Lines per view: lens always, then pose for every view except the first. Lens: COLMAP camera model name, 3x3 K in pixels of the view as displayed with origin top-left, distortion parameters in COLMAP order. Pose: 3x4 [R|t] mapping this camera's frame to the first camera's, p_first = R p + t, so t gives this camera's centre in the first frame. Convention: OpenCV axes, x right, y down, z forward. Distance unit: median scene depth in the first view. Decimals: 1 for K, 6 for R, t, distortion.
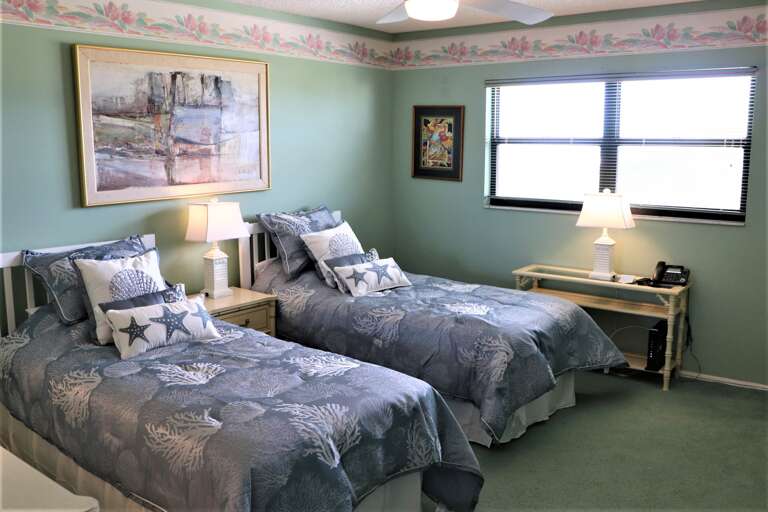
lens RADIAL K [[623.6, 0, 384.0], [0, 623.6, 256.0], [0, 0, 1]] dist [-0.170677, 0.124564]
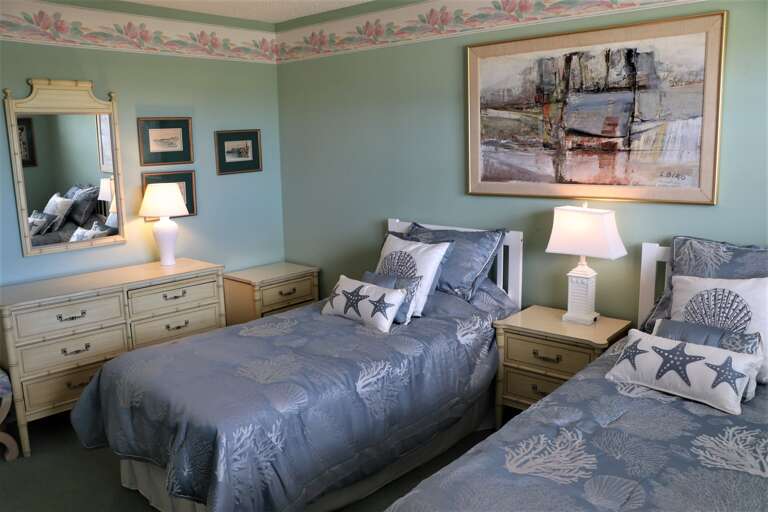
lens RADIAL K [[623.6, 0, 384.0], [0, 623.6, 256.0], [0, 0, 1]] dist [-0.170677, 0.124564]
pose [[-0.027529, 0.179333, -0.983403, 0.567295], [-0.153865, 0.971292, 0.181431, -0.138621], [0.987708, 0.156306, 0.000854, 0.781432]]
